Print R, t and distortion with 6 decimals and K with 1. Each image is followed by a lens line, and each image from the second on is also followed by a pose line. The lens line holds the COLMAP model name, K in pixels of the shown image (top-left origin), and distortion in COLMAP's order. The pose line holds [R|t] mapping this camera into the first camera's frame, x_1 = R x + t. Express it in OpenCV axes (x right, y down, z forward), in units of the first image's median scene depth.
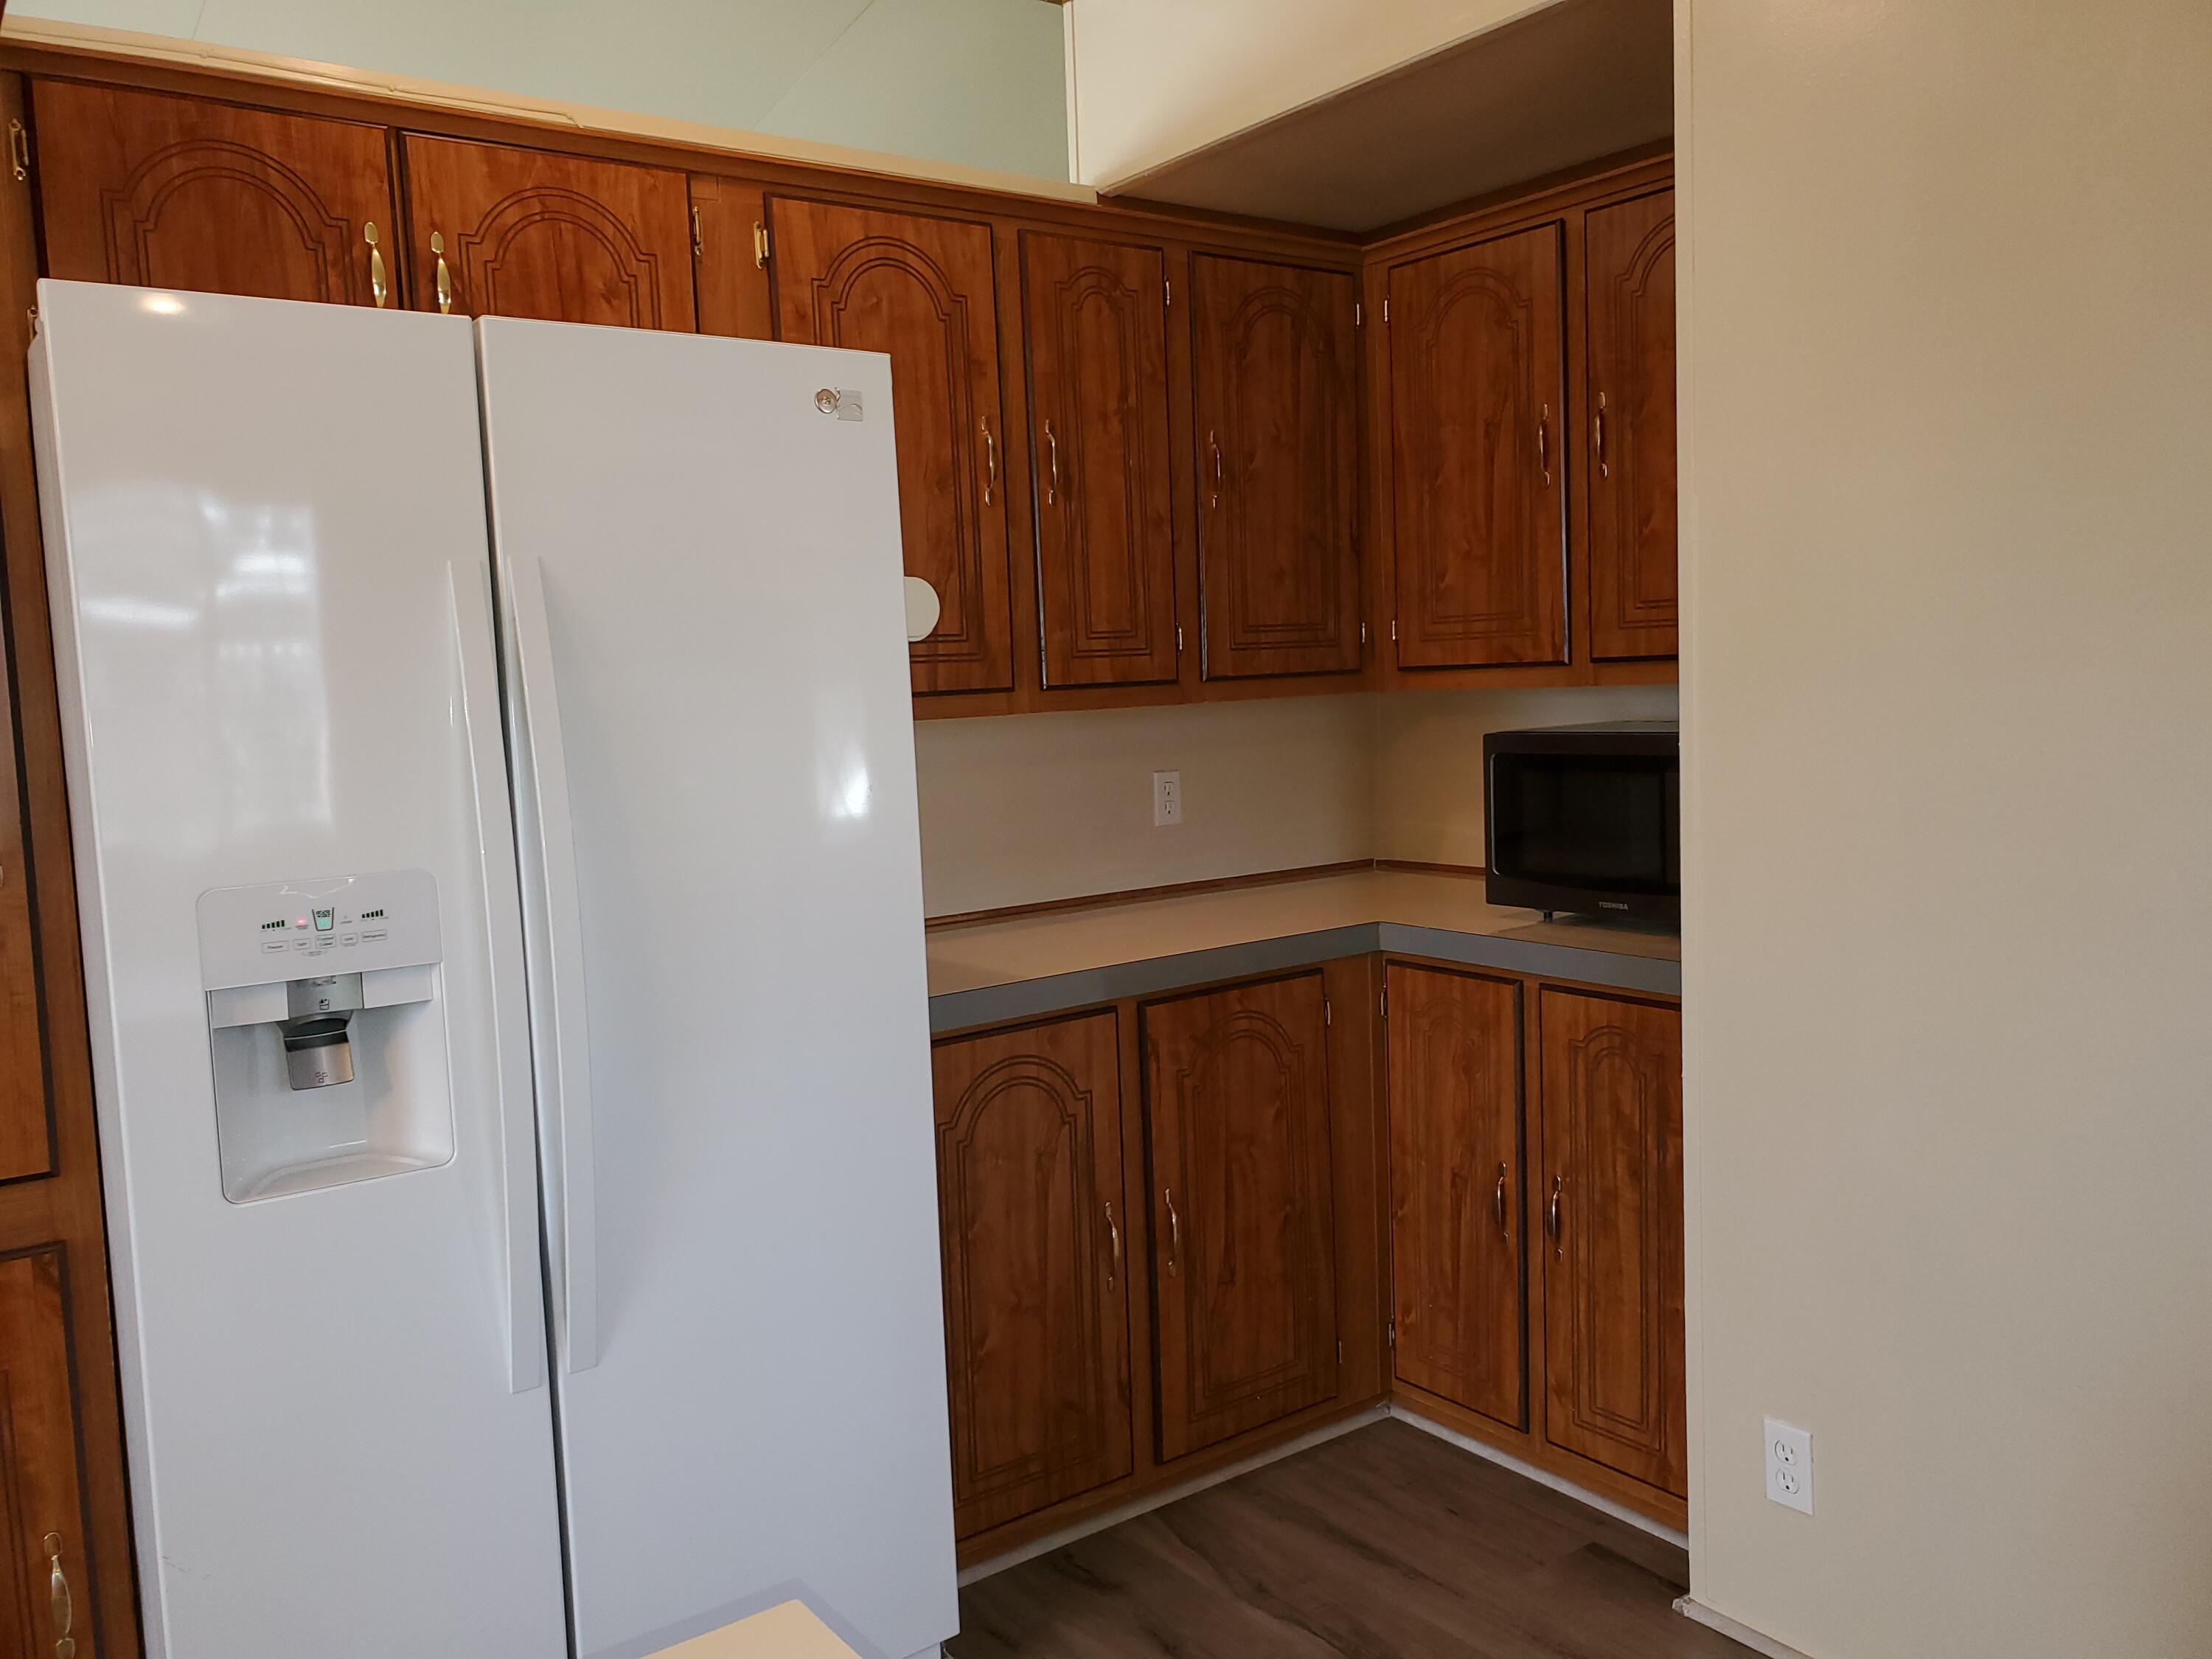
lens RADIAL K [[1722.1, 0, 1087.2], [0, 1722.1, 840.2], [0, 0, 1]] dist [0.010623, 0.007876]
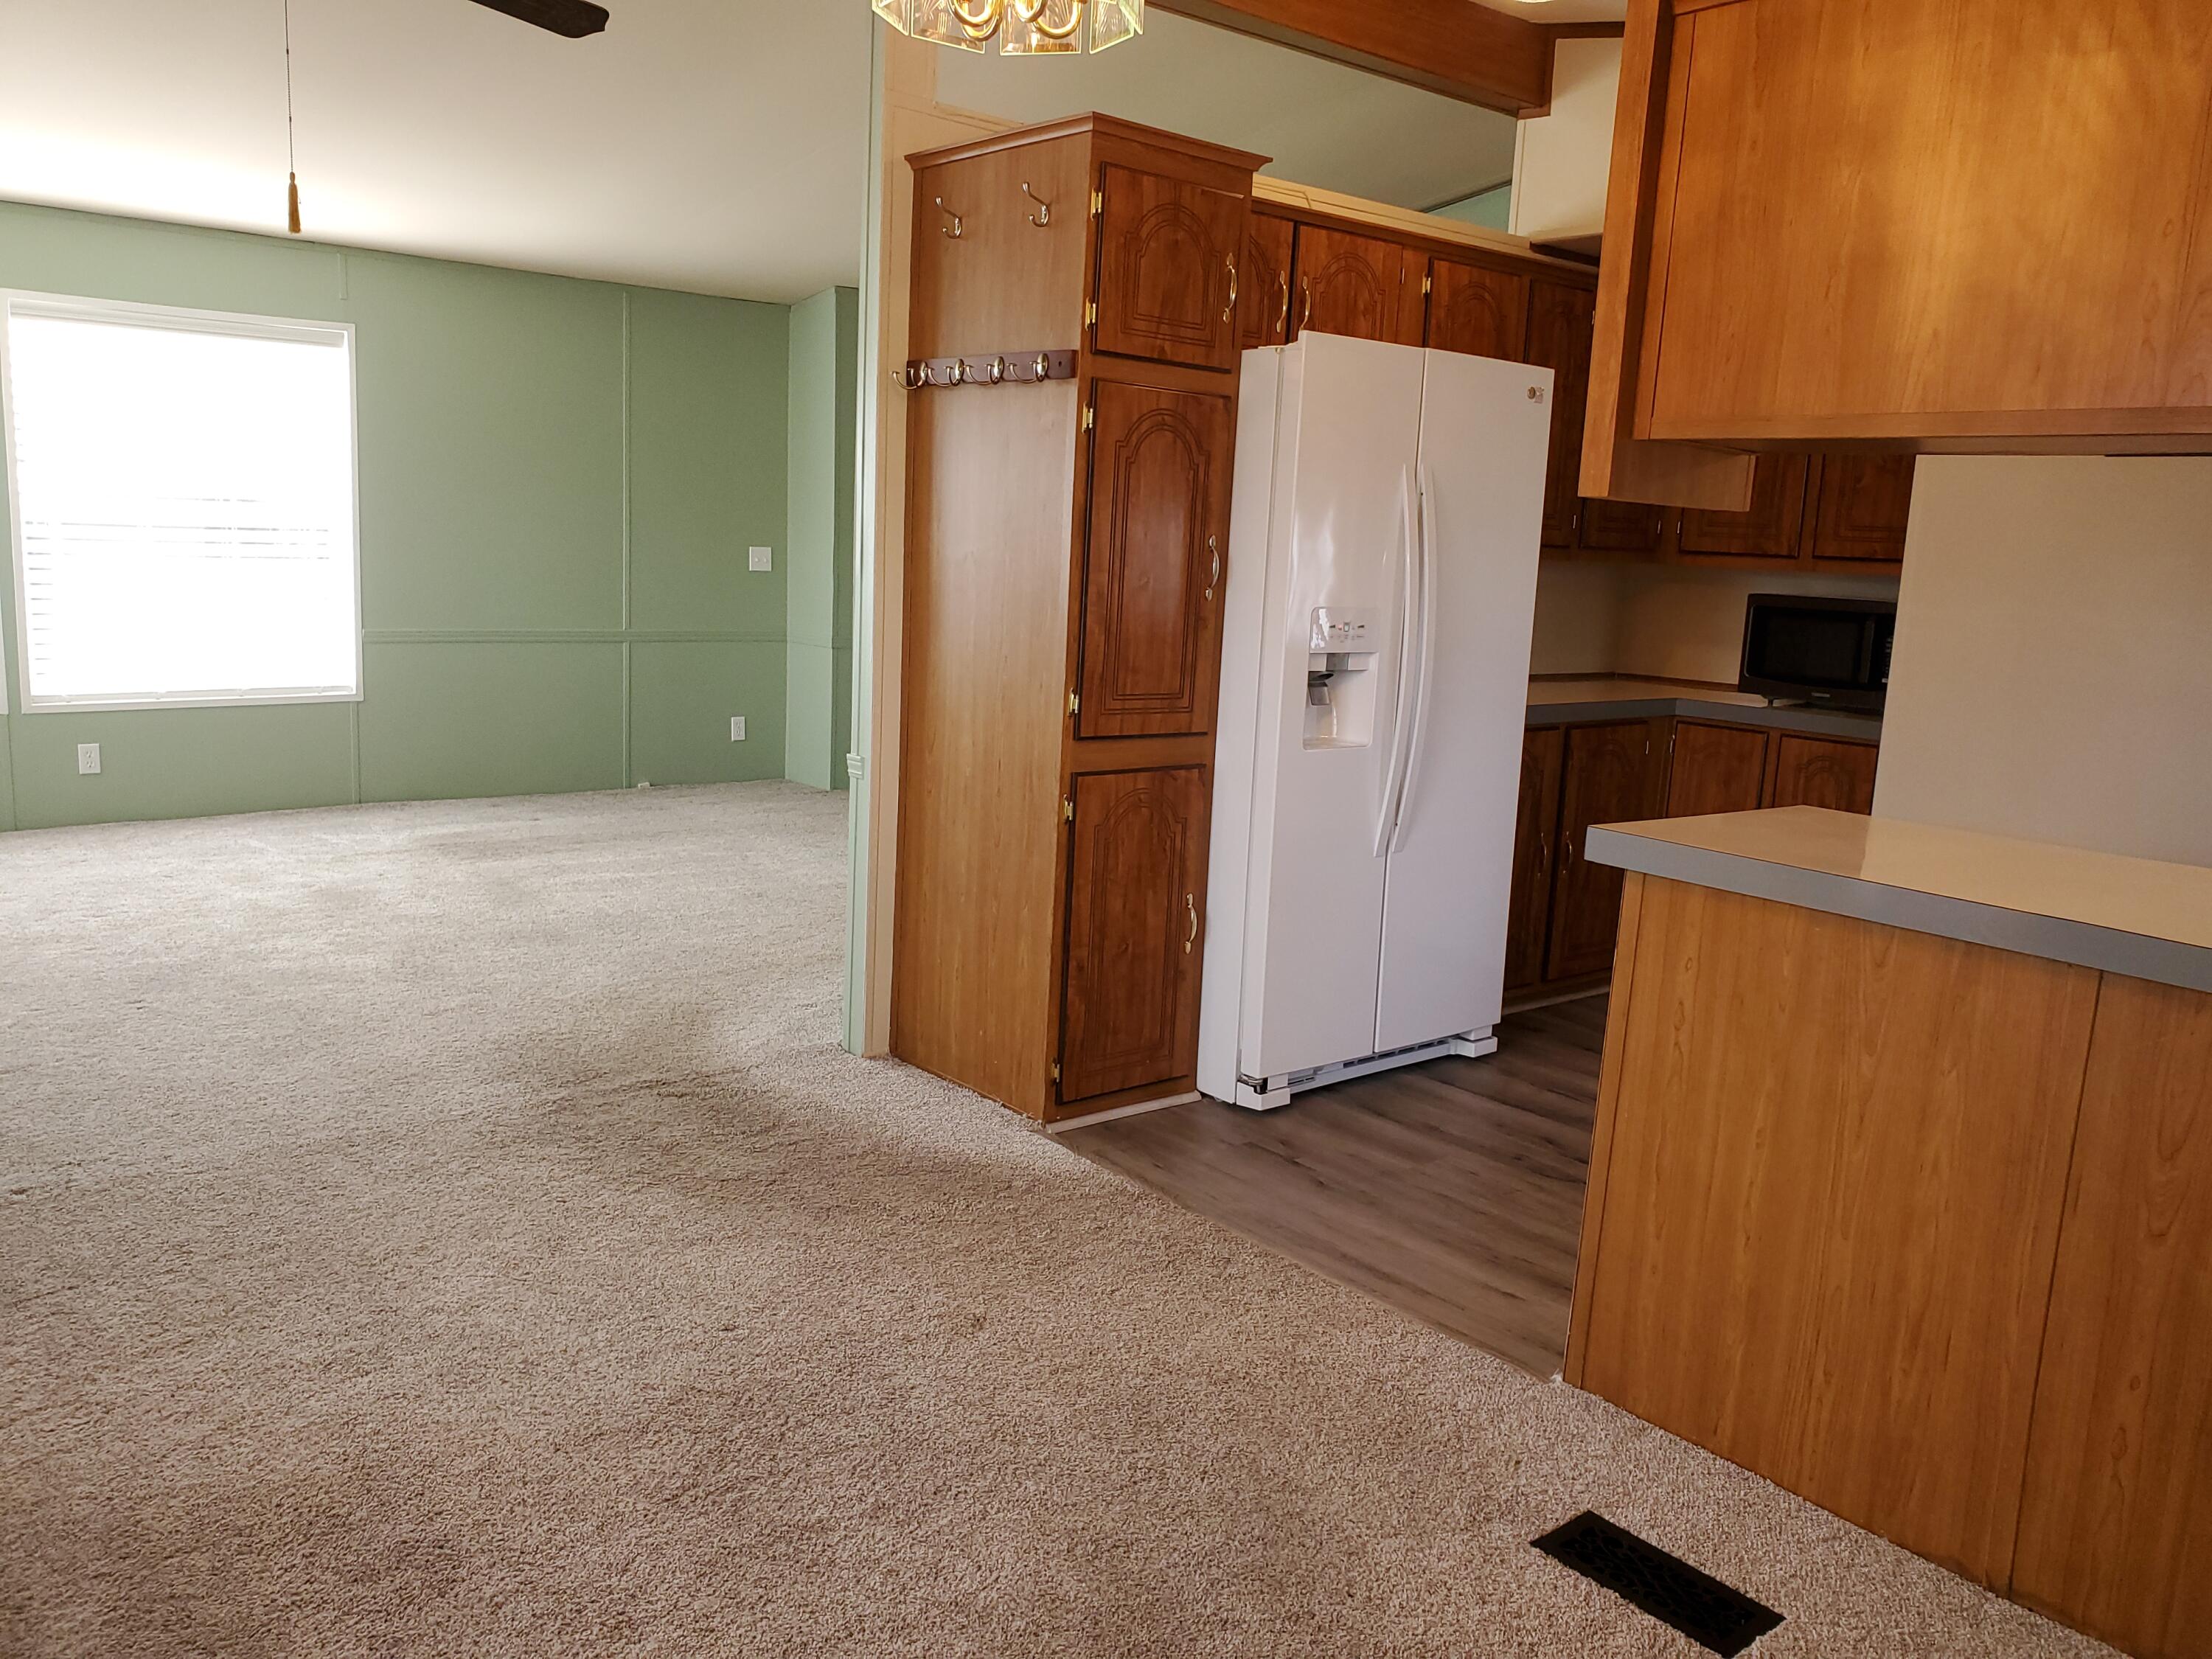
lens RADIAL K [[1722.1, 0, 1126.5], [0, 1722.1, 824.4], [0, 0, 1]] dist [0.010623, 0.007876]
pose [[0.993178, 0.074060, 0.090066, -0.579891], [-0.080424, 0.994355, 0.069216, 0.108430], [-0.084431, -0.075987, 0.993528, -0.755109]]
